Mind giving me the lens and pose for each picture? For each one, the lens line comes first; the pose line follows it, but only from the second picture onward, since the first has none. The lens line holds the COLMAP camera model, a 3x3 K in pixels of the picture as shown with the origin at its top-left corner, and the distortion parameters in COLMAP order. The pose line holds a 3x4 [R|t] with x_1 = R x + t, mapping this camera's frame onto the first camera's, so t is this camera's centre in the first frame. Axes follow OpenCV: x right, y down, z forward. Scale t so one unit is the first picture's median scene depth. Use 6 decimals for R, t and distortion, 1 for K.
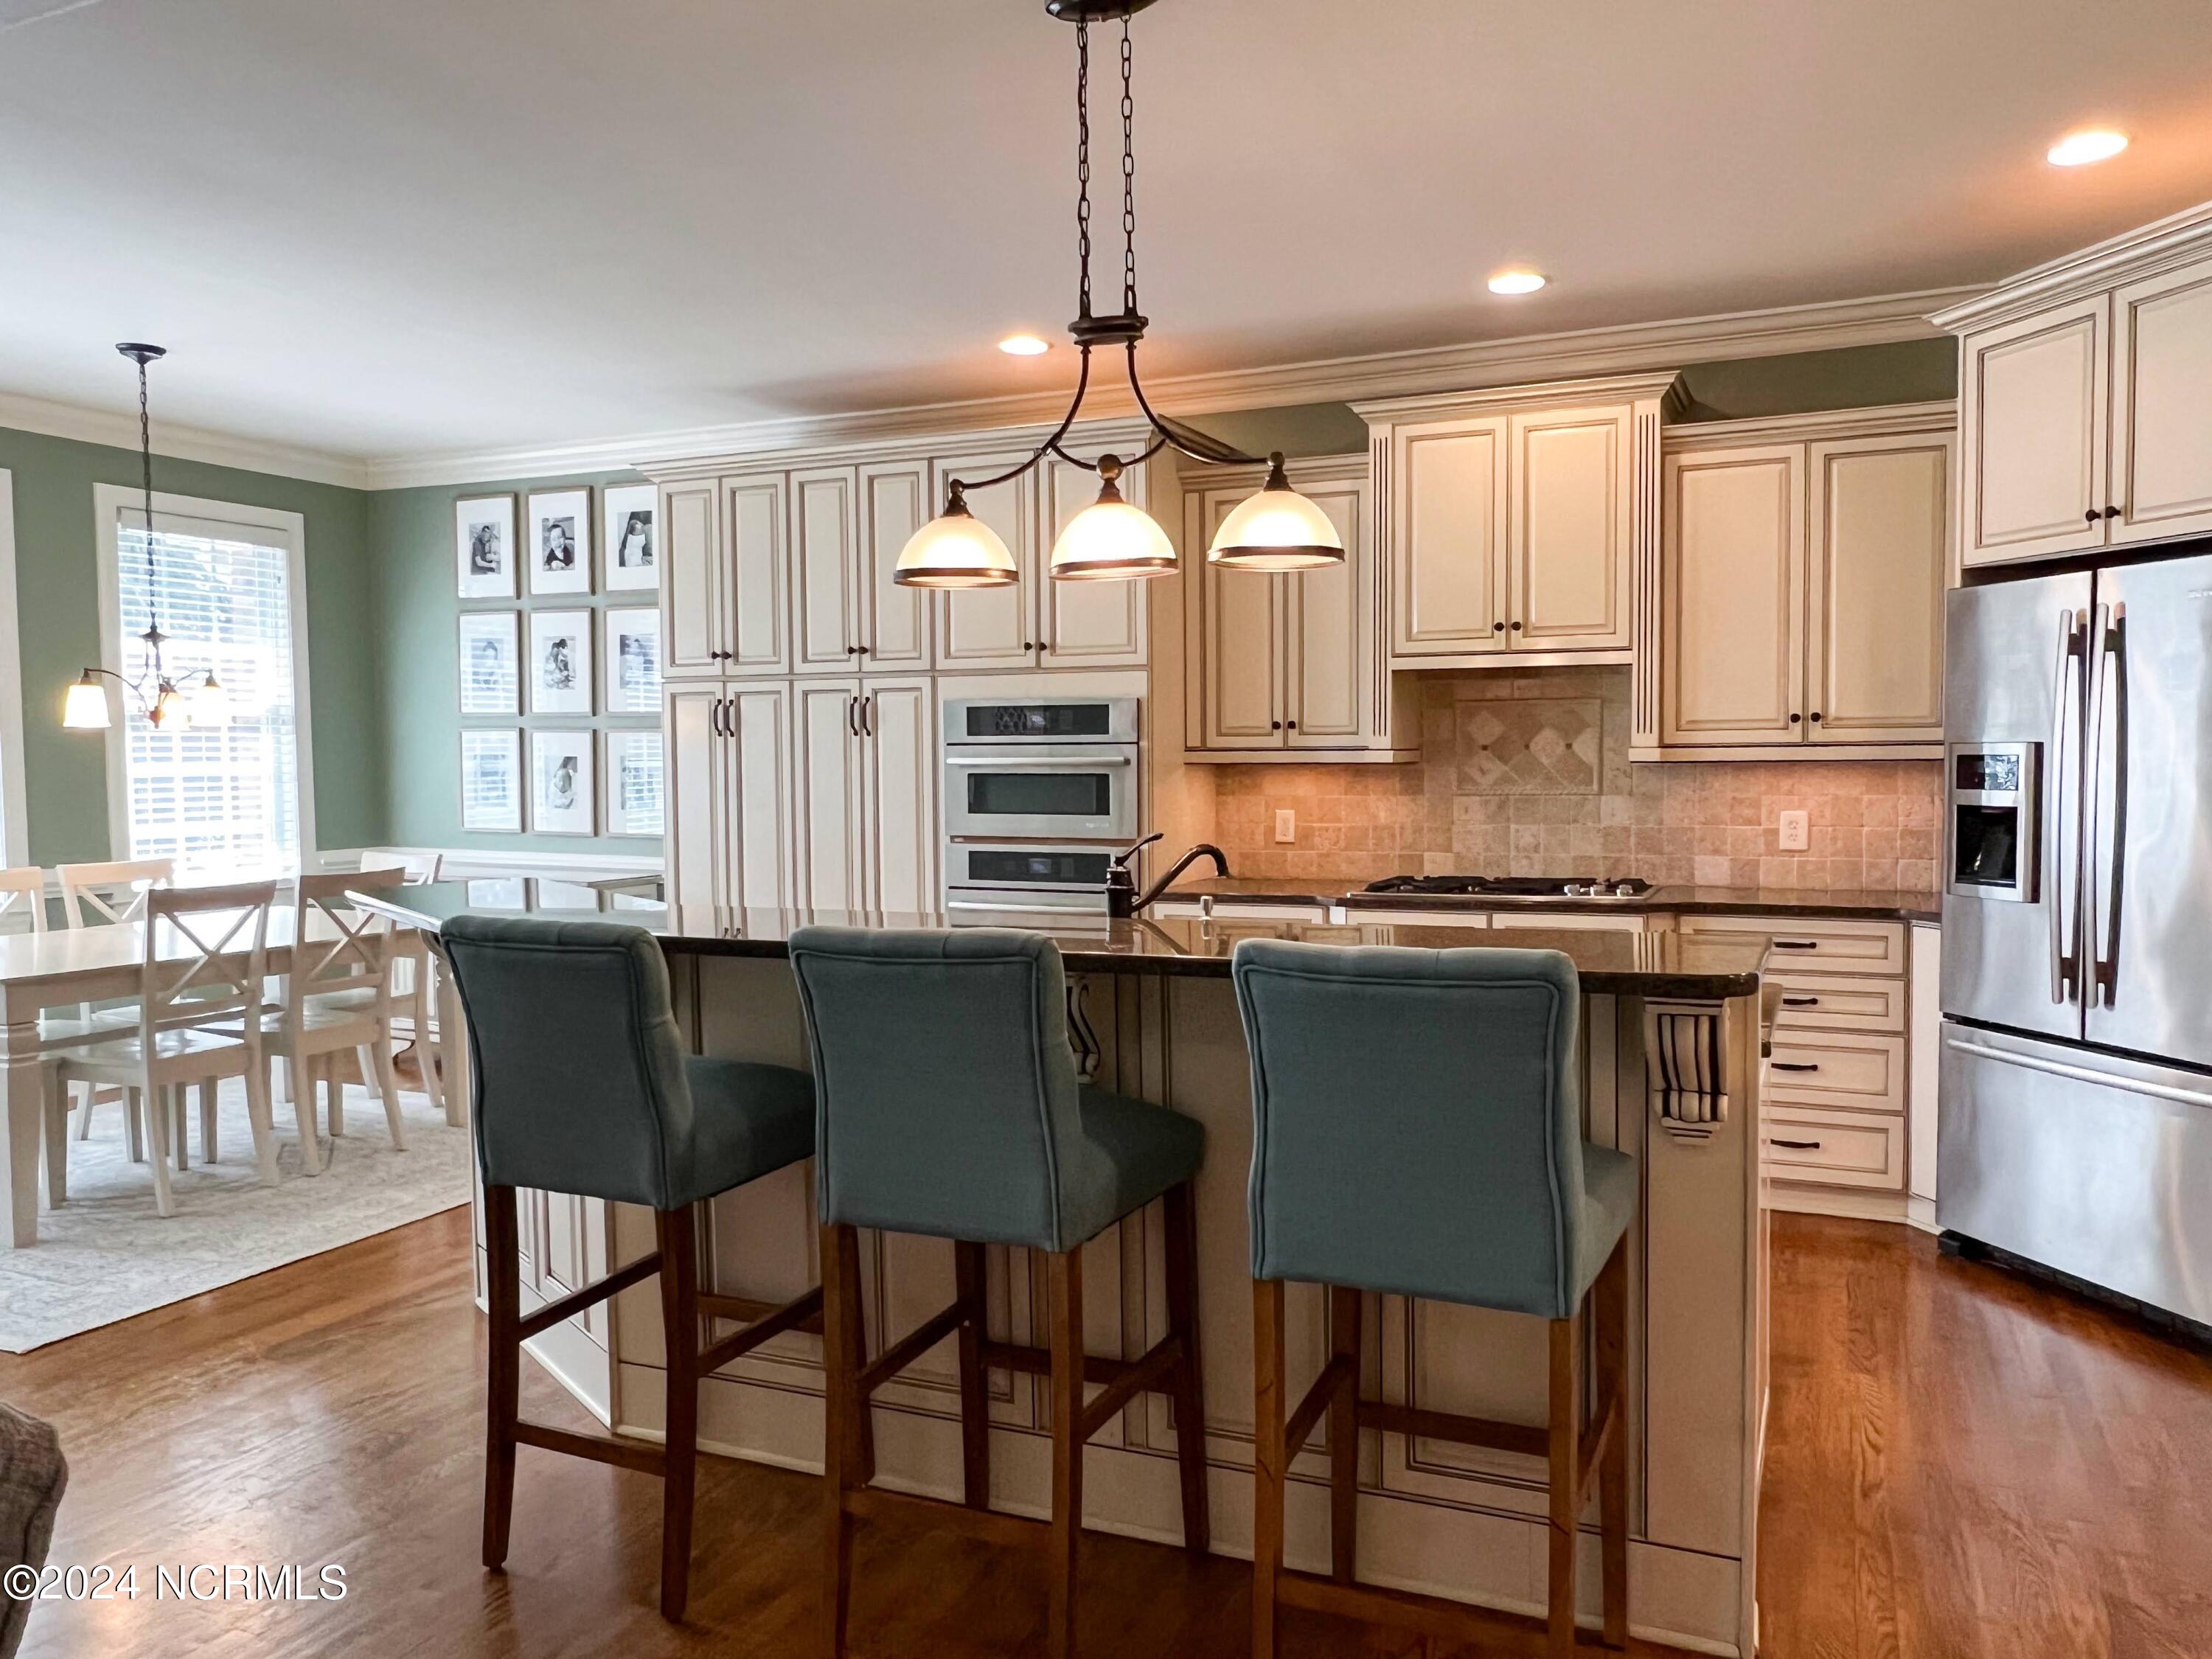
lens RADIAL K [[1589.4, 0, 1118.3], [0, 1589.4, 825.3], [0, 0, 1]] dist [-0.007254, 0.013077]
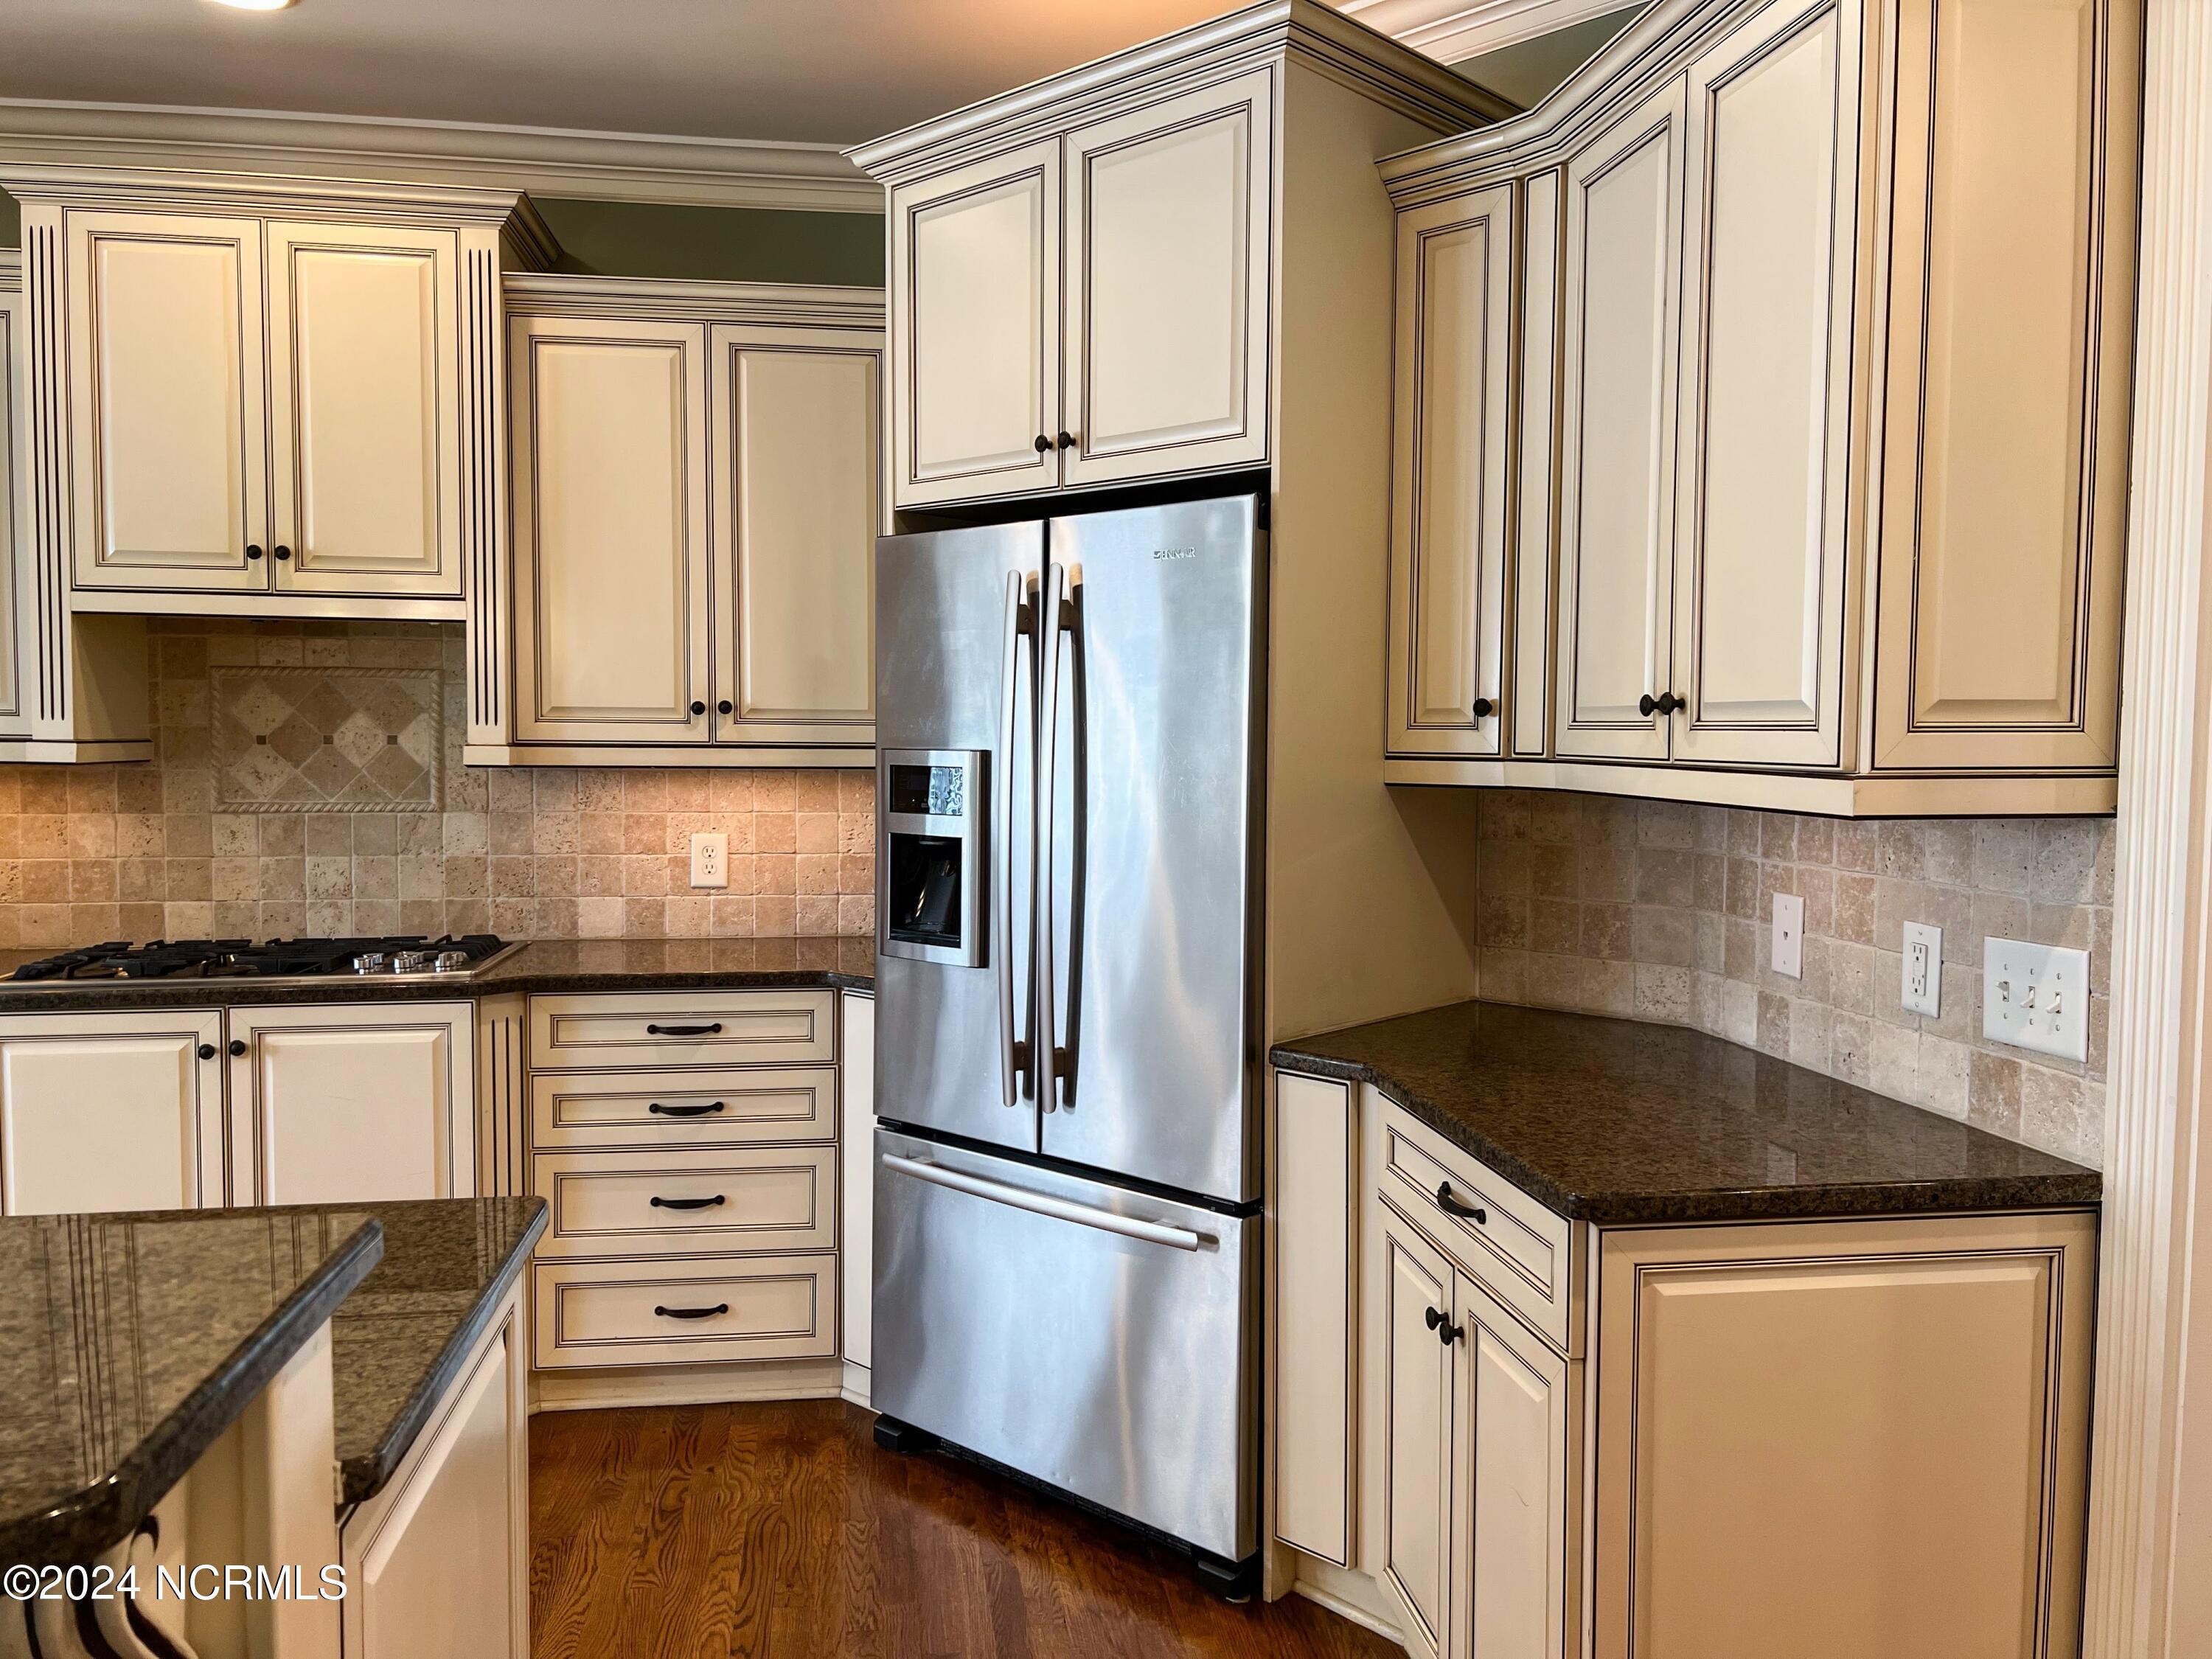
lens RADIAL K [[1653.7, 0, 1098.1], [0, 1653.7, 822.7], [0, 0, 1]] dist [0.061212, -0.074411]
pose [[0.842175, -0.011865, 0.539073, 0.159263], [0.008177, 0.999924, 0.009234, -0.019576], [-0.539142, -0.003368, 0.842208, 0.247142]]
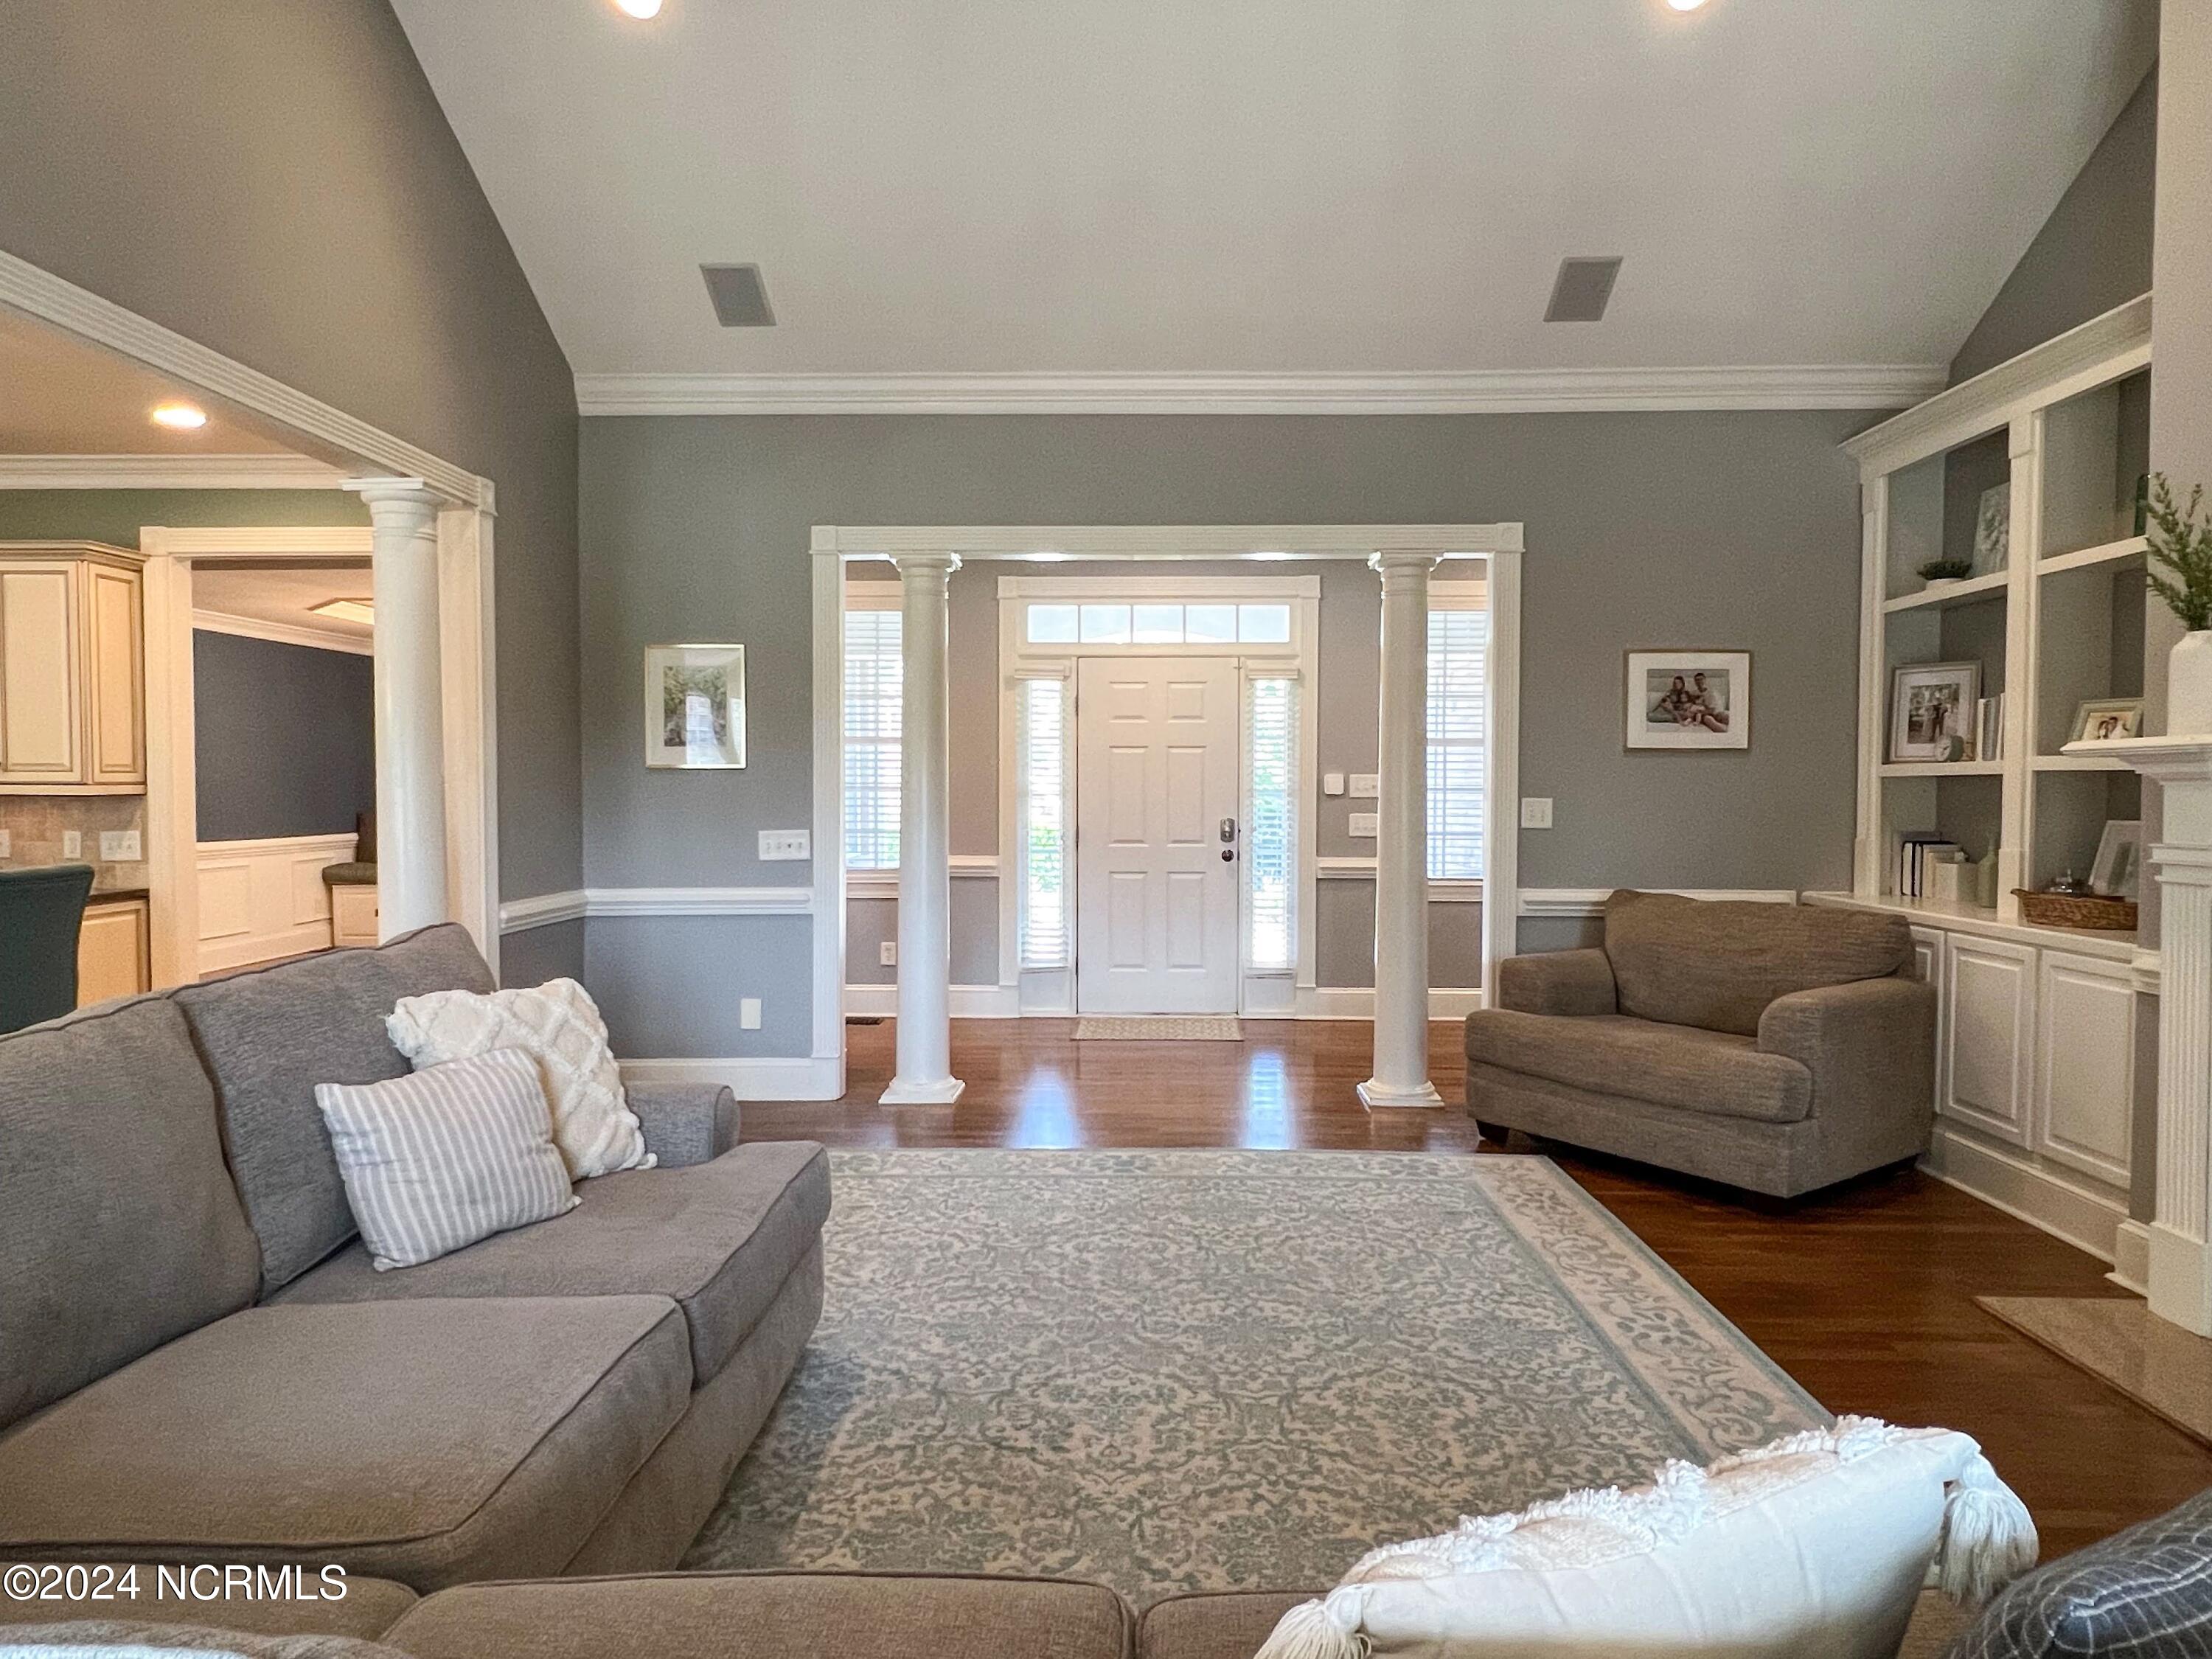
lens RADIAL K [[1403.3, 0, 1130.0], [0, 1403.3, 834.8], [0, 0, 1]] dist [-0.006101, 0.003817]
pose [[-0.398246, -0.020050, 0.917059, -0.852808], [0.044873, 0.998138, 0.041310, 0.006004], [-0.916180, 0.057603, -0.396605, 0.147442]]
